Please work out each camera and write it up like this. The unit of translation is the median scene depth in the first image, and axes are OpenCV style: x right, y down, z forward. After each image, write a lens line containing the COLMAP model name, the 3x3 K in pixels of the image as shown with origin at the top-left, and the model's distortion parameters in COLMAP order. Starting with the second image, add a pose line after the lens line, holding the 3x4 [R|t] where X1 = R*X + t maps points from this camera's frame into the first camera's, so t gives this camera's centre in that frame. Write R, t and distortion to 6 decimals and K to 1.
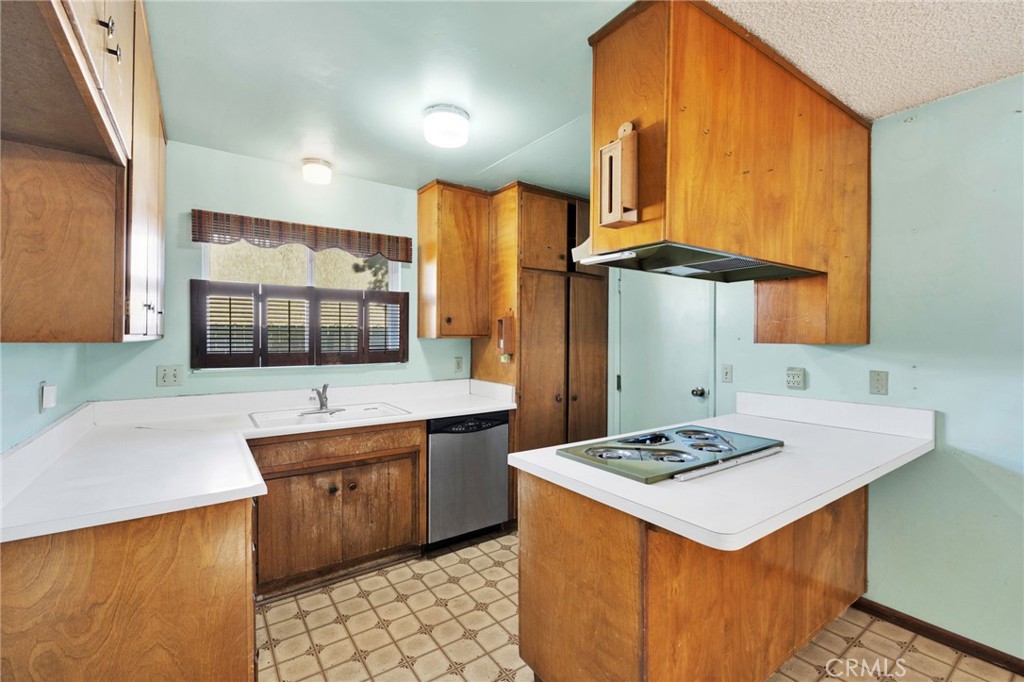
lens RADIAL K [[448.9, 0, 513.0], [0, 448.9, 336.6], [0, 0, 1]] dist [-0.016751, 0.001167]
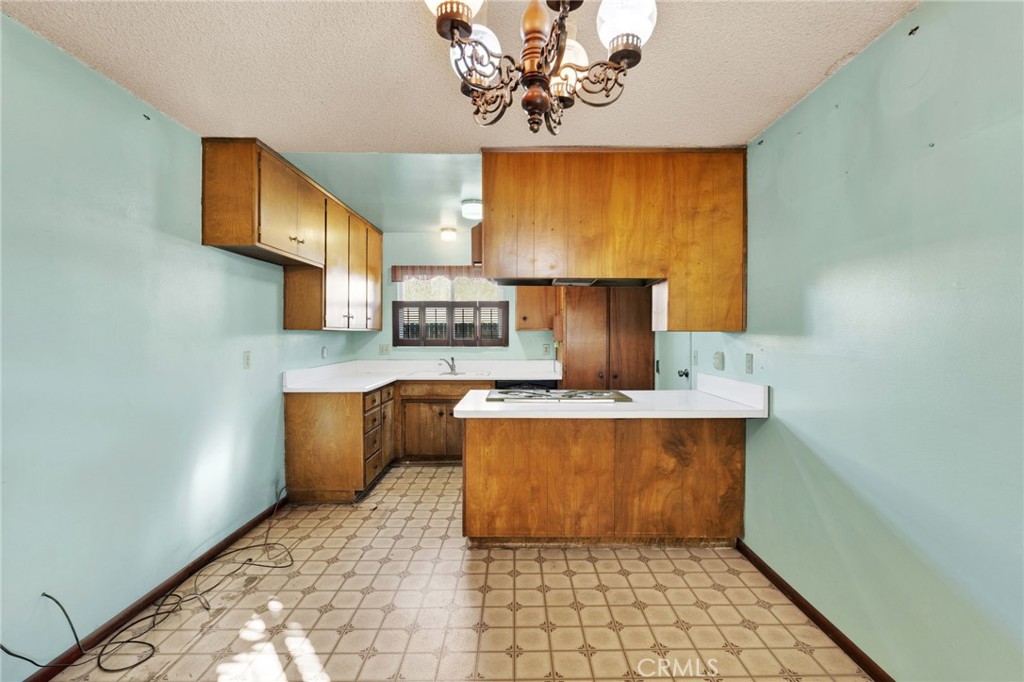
lens RADIAL K [[448.9, 0, 516.7], [0, 448.9, 339.0], [0, 0, 1]] dist [-0.016751, 0.001167]
pose [[0.816294, 0.004461, -0.577620, 0.814951], [0.001381, 0.999952, 0.009676, 0.020331], [0.577635, -0.008696, 0.816249, -0.279261]]
